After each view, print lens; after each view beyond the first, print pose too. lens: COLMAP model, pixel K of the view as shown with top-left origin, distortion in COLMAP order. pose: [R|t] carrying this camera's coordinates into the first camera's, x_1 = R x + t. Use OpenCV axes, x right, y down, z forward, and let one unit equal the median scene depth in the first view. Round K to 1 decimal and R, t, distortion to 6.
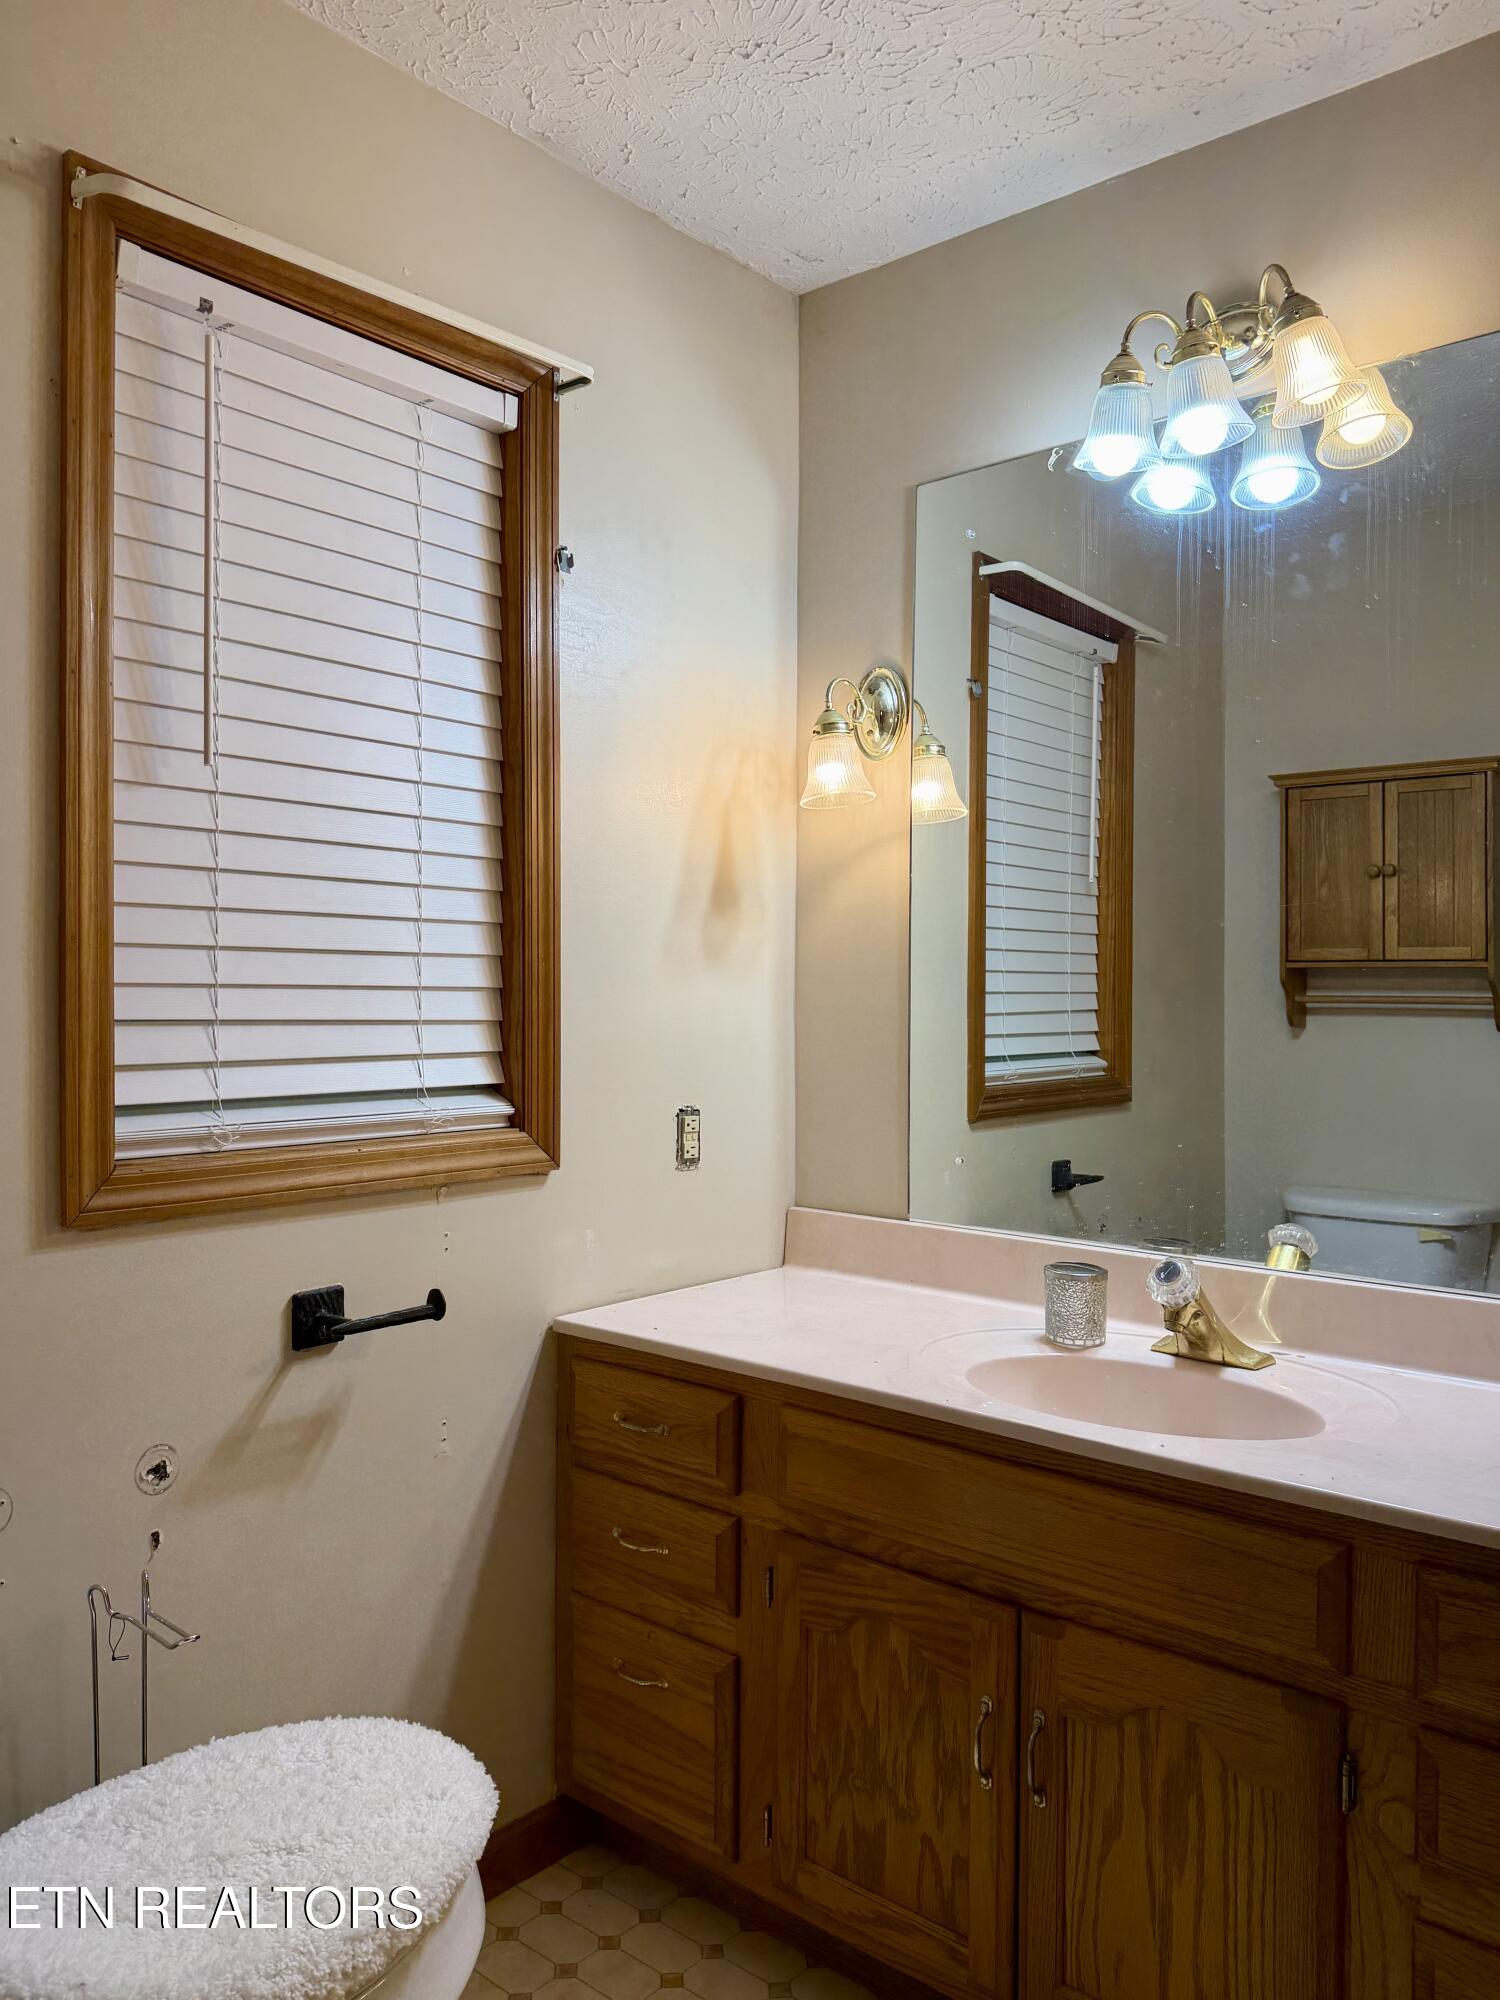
lens RADIAL K [[1461.3, 0, 750.4], [0, 1461.3, 998.8], [0, 0, 1]] dist [-0.001727, -0.000195]
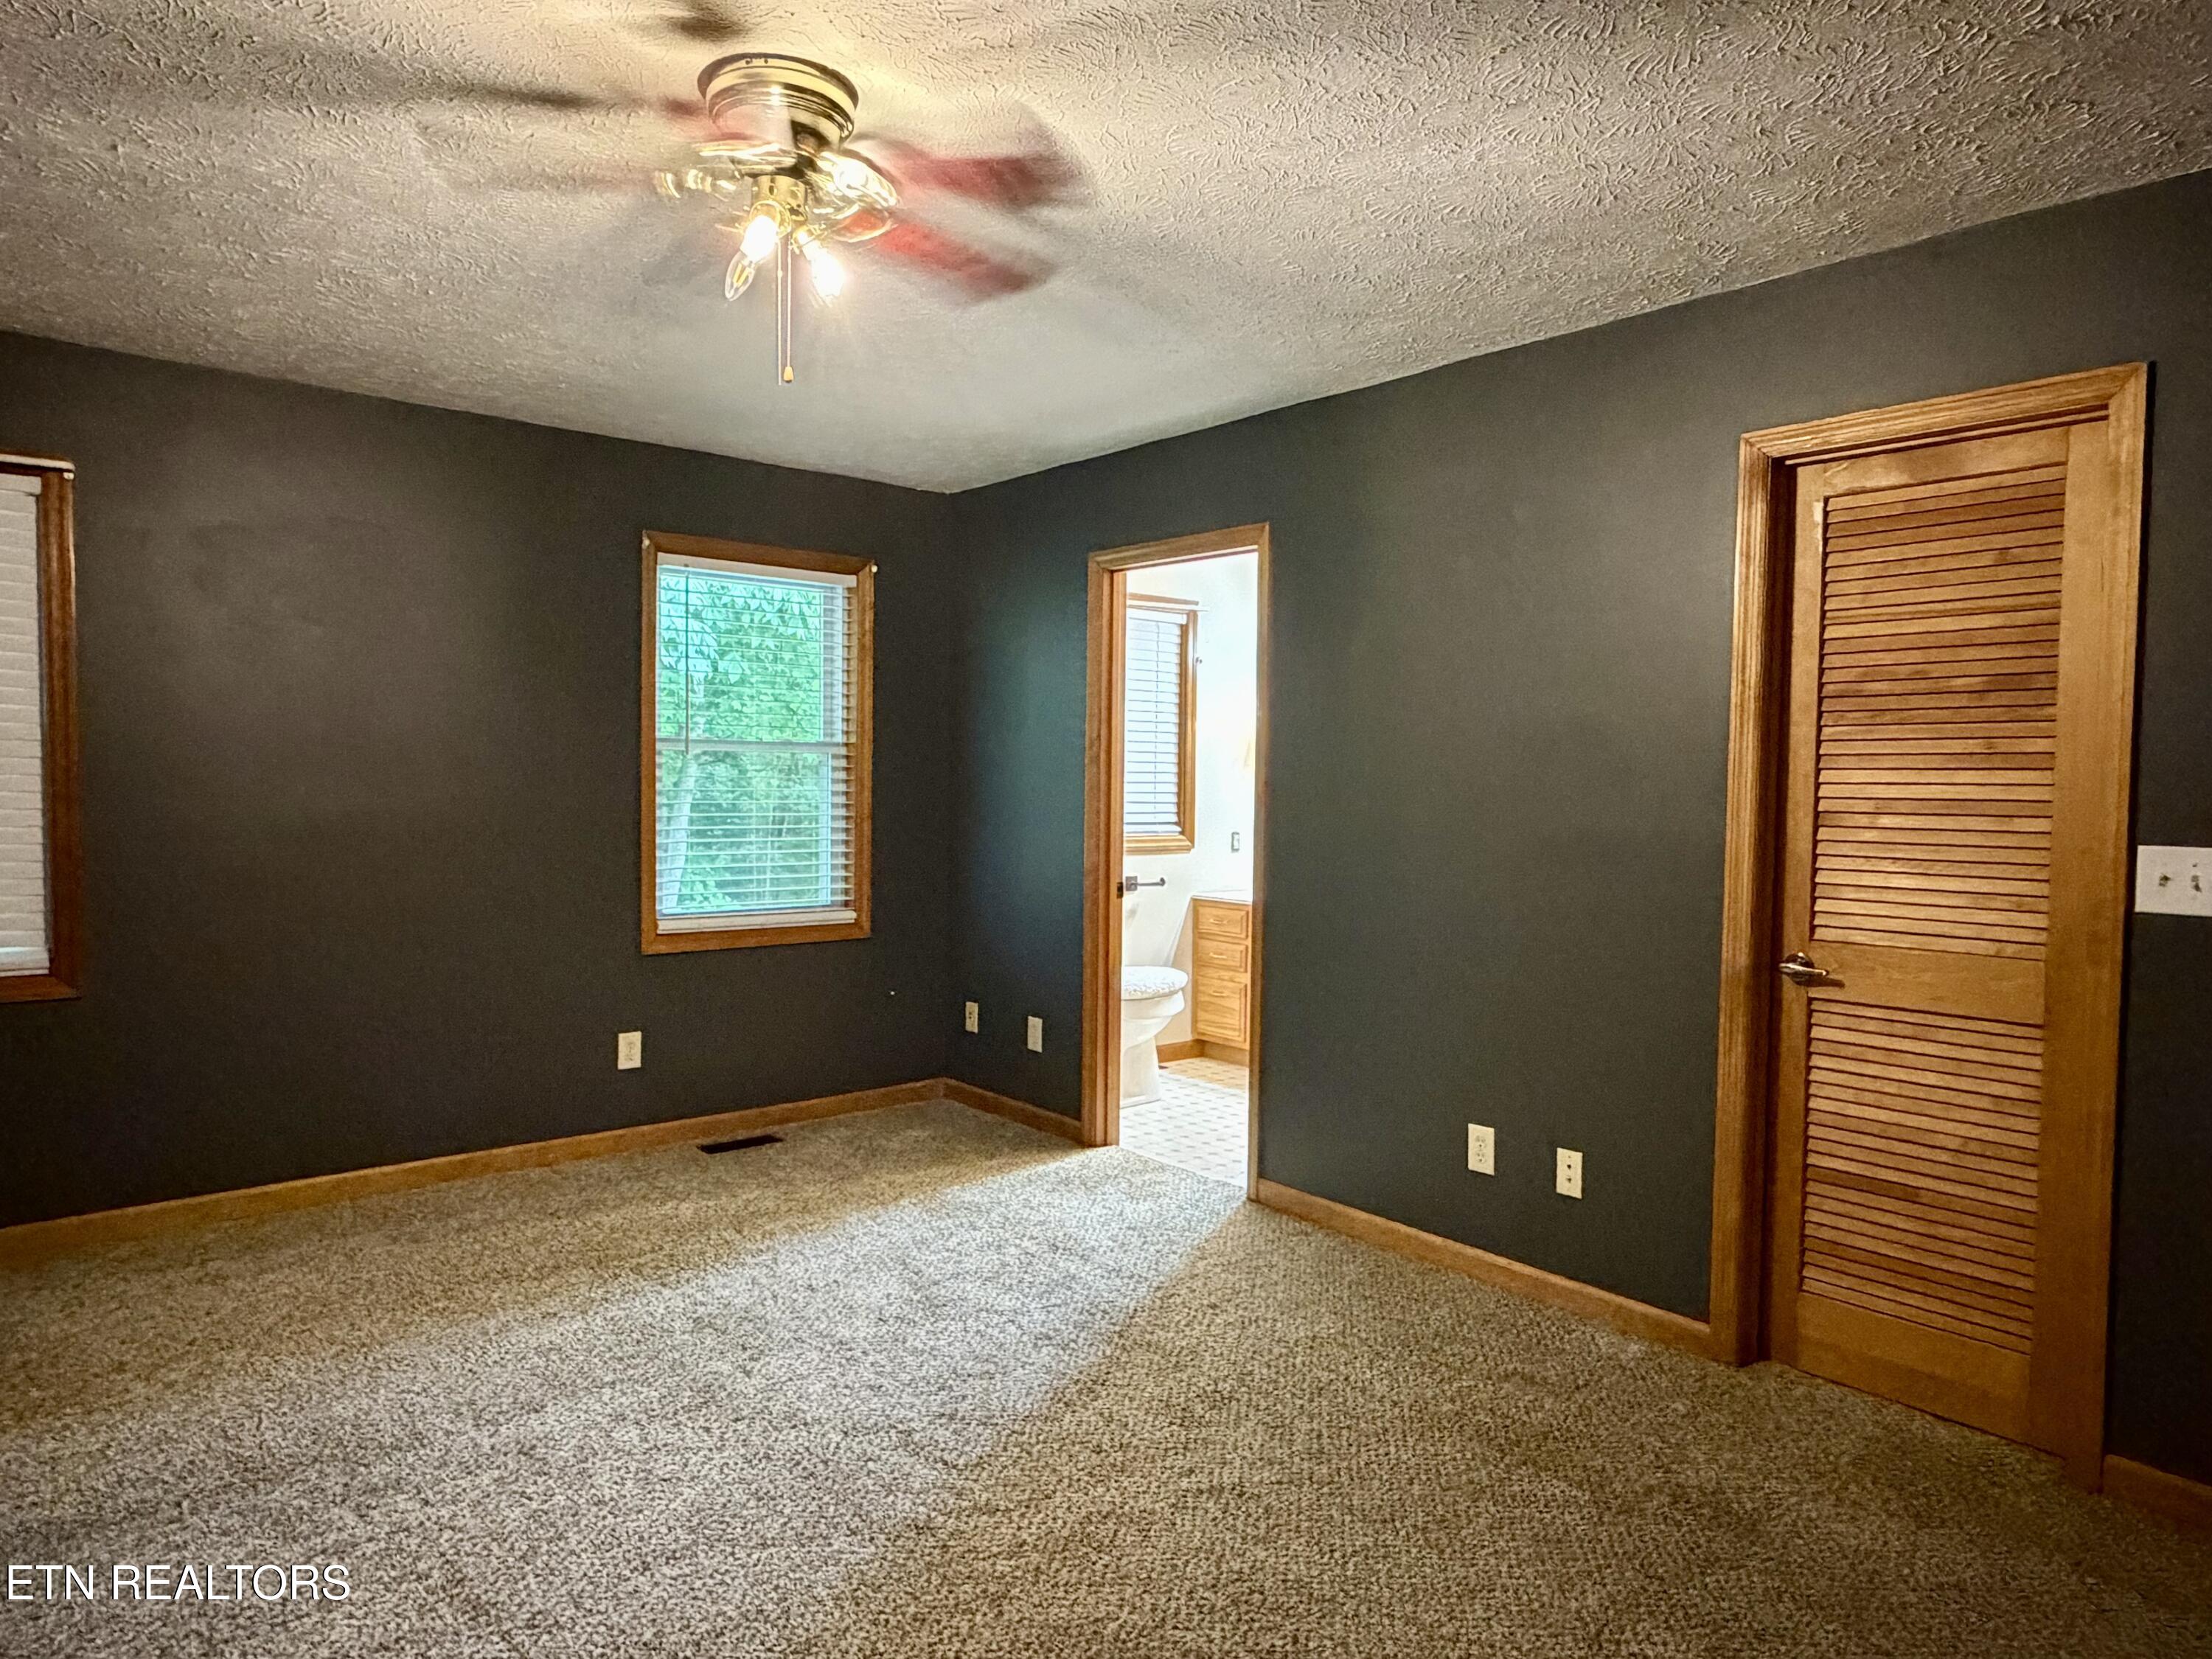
lens RADIAL K [[1357.4, 0, 1106.9], [0, 1357.4, 833.2], [0, 0, 1]] dist [-0.000397, -0.000004]
pose [[0.986088, 0.016196, -0.165431, 0.178893], [-0.010788, 0.999379, 0.033539, -0.016620], [0.165871, -0.031287, 0.985651, -2.081213]]
